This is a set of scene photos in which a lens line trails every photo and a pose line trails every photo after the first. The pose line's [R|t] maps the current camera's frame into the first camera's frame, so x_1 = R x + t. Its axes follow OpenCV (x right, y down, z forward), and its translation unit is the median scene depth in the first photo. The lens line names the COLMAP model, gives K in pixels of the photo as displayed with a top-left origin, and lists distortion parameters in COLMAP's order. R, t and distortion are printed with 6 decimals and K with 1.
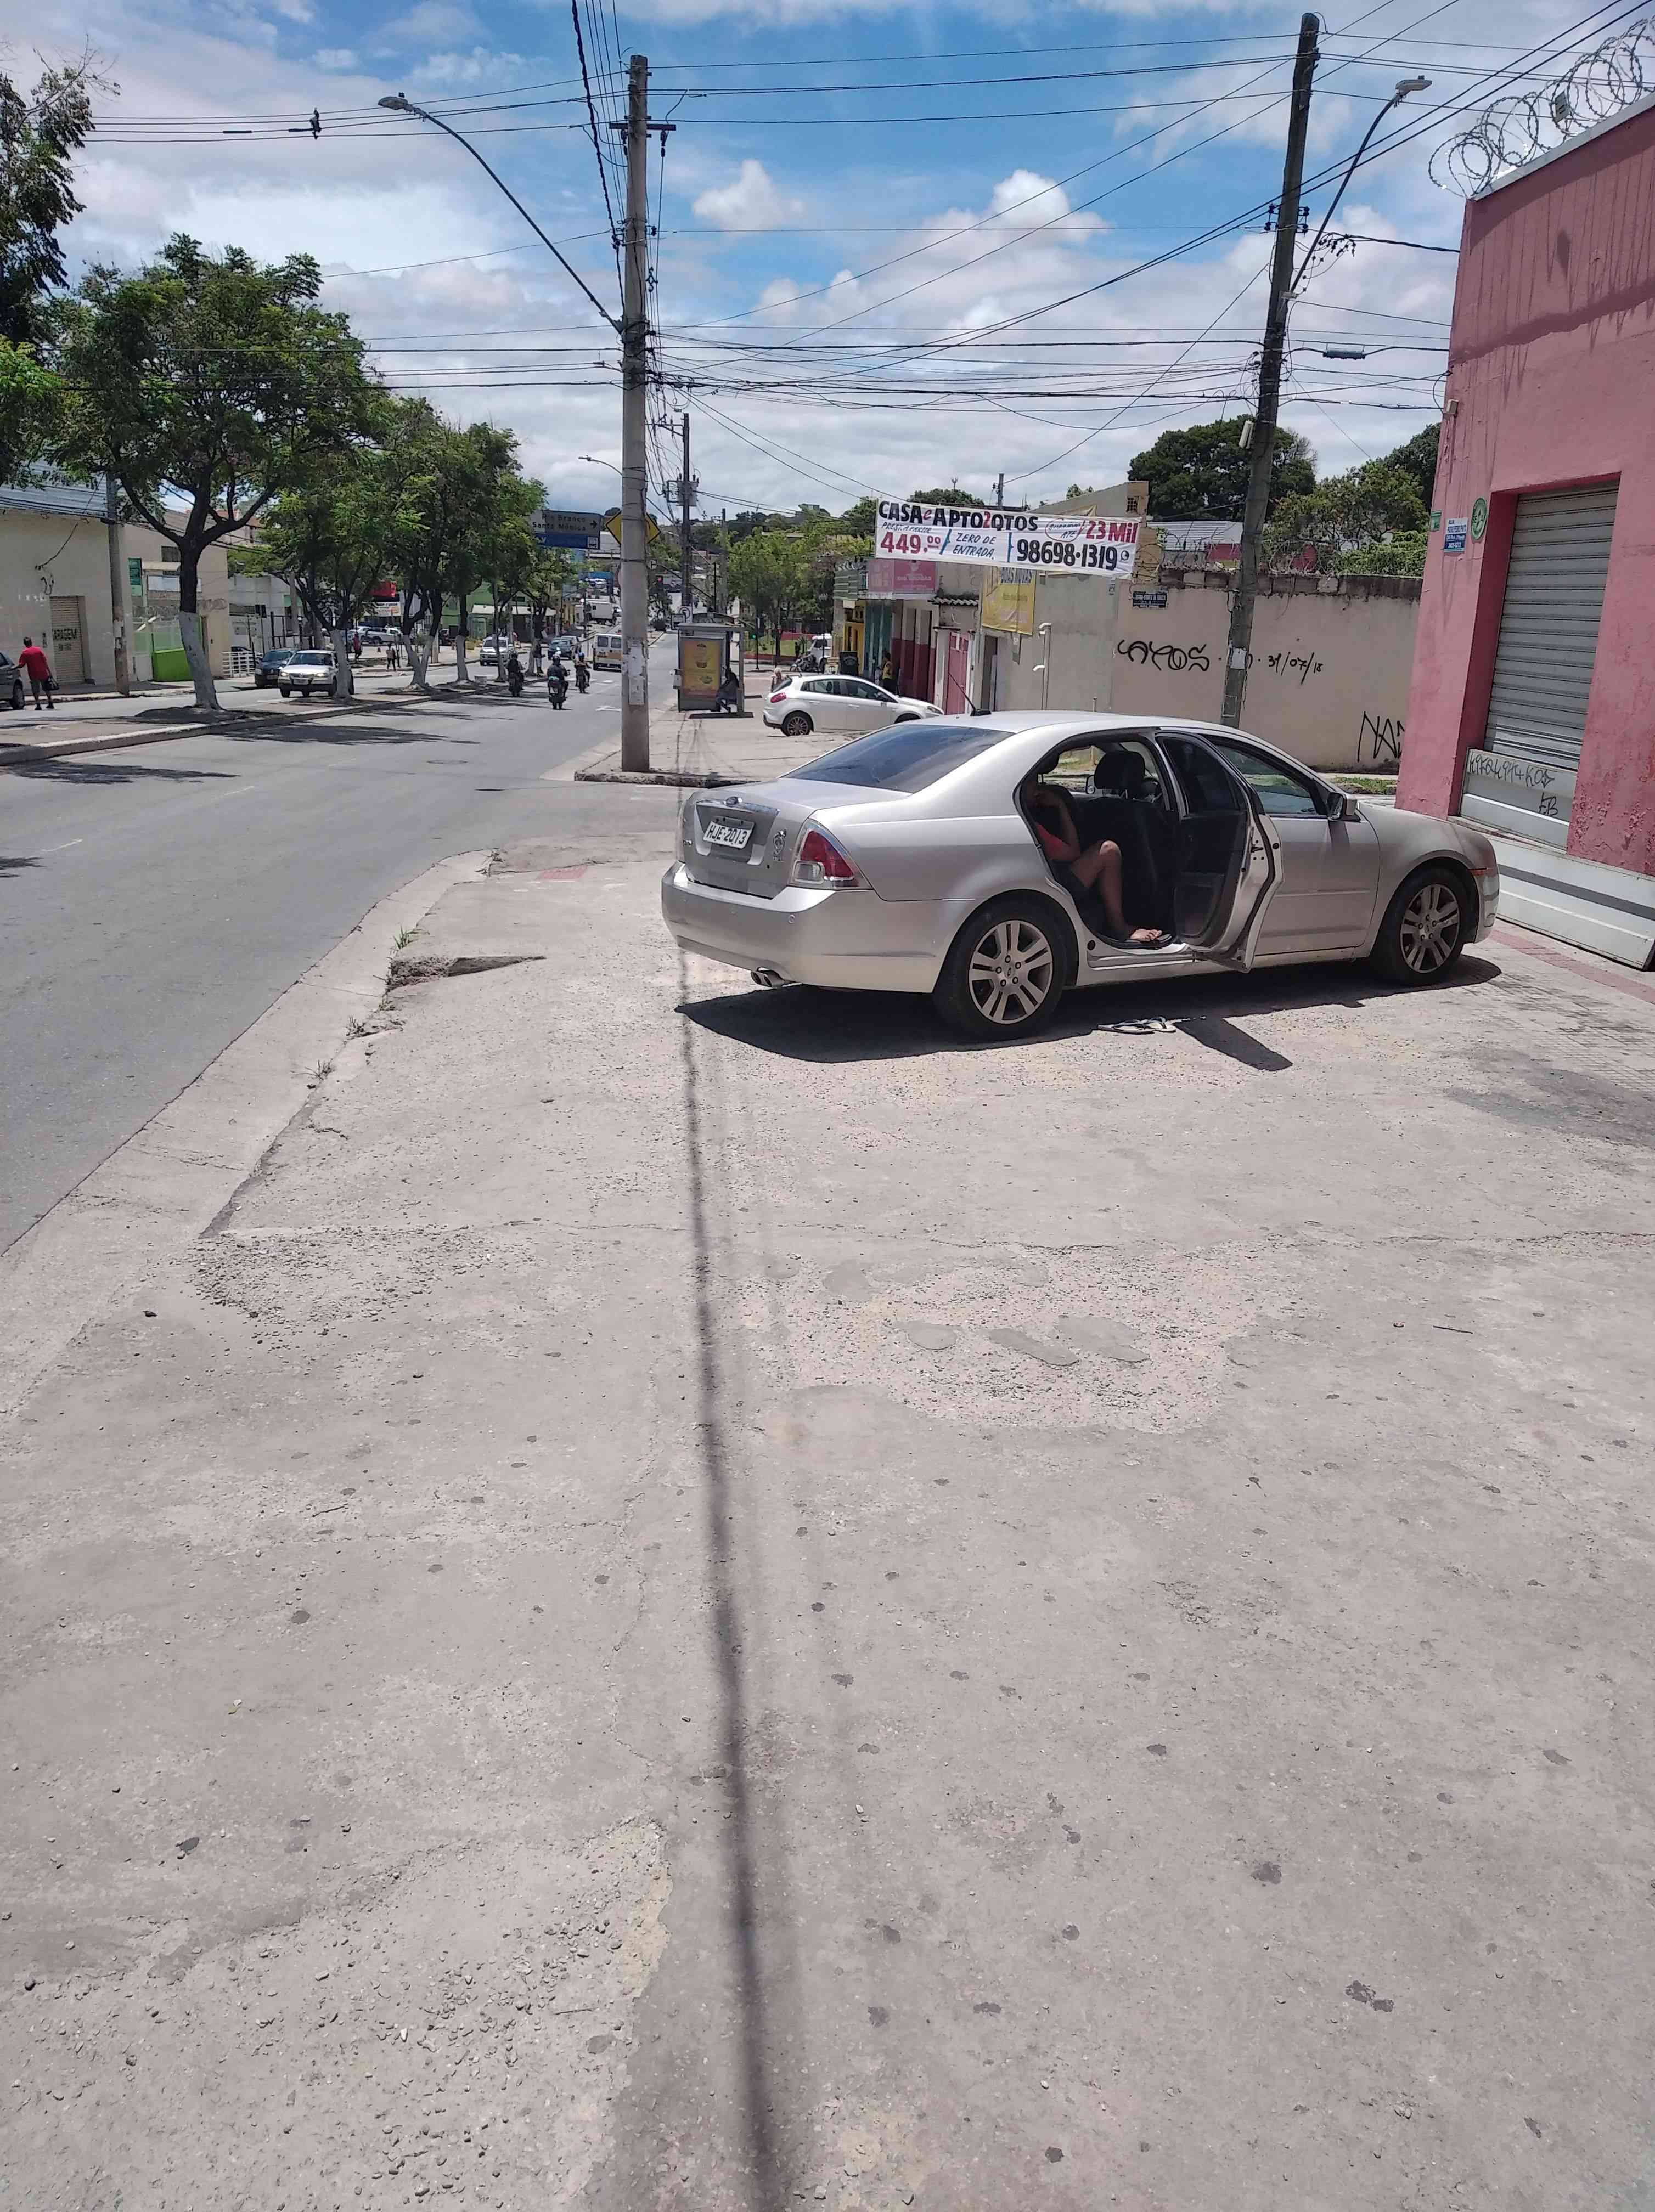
lens RADIAL K [[1650.3, 0, 836.5], [0, 1650.3, 1051.3], [0, 0, 1]] dist [0.007784, -0.024931]
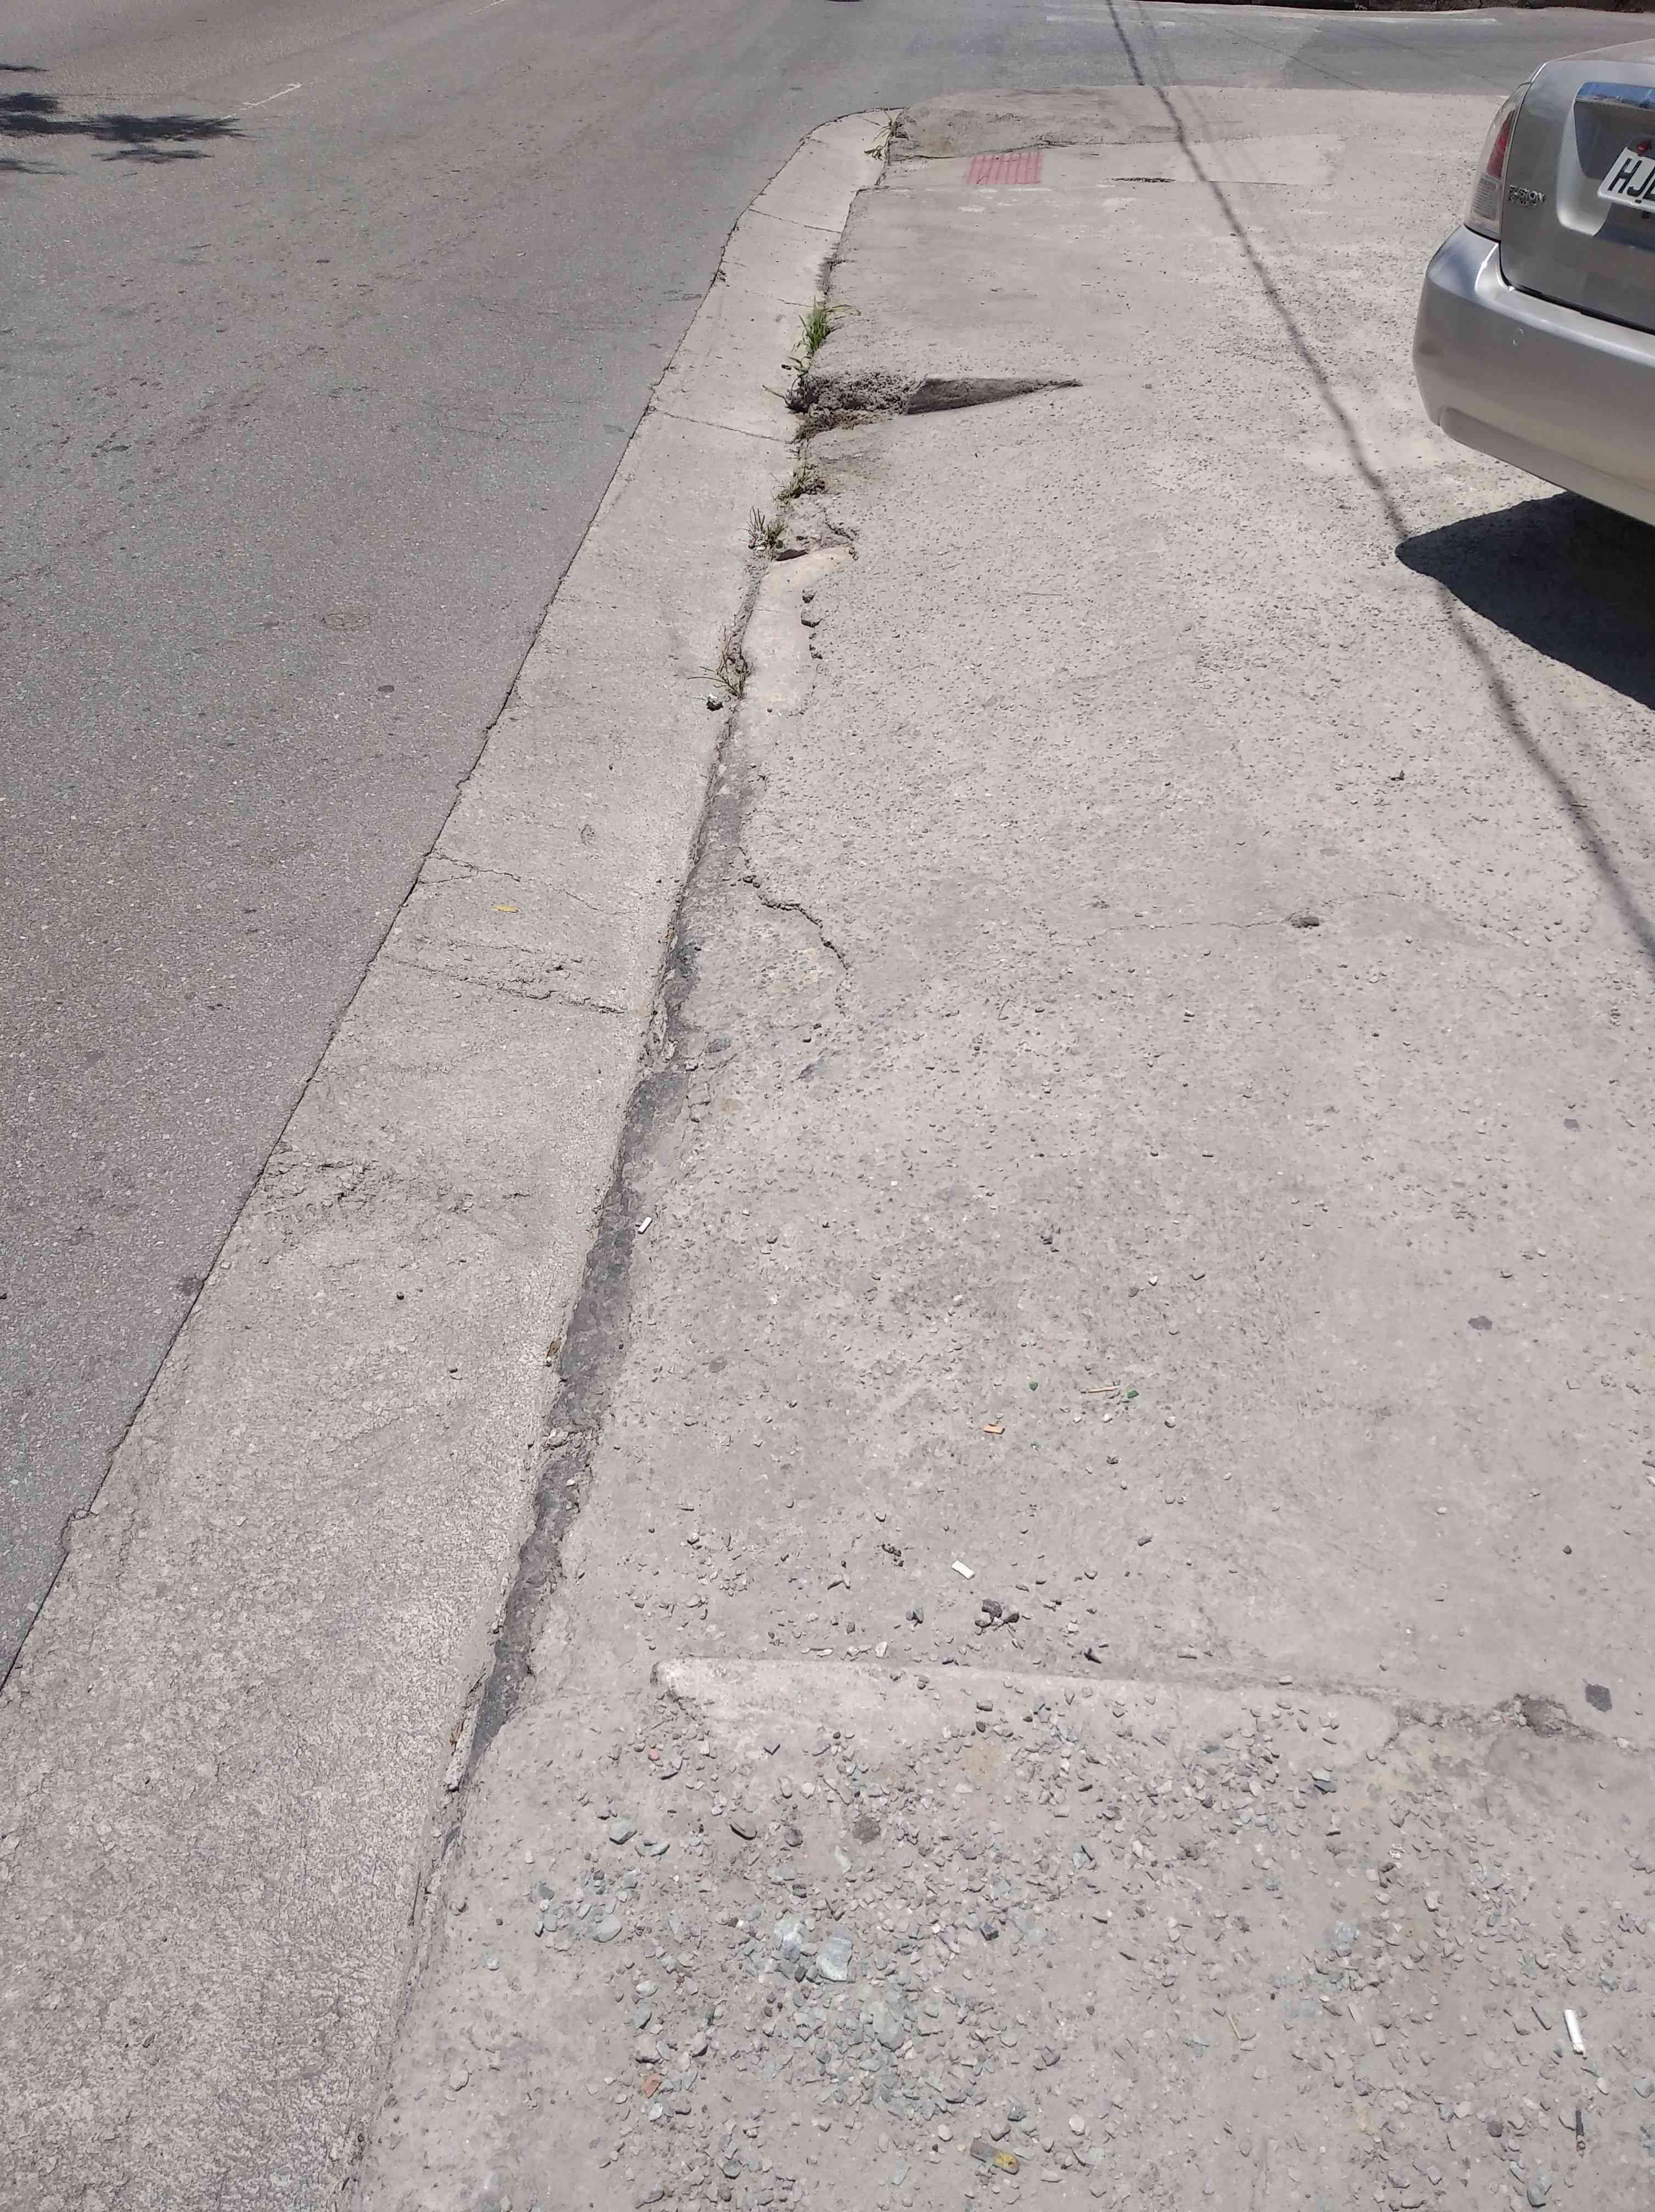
lens RADIAL K [[1659.1, 0, 827.5], [0, 1659.1, 1106.0], [0, 0, 1]] dist [0.002647, -0.009773]
pose [[0.984377, 0.110746, -0.136880, -0.174227], [-0.042619, 0.904168, 0.425047, -0.079197], [0.170835, -0.412573, 0.894762, 0.427137]]
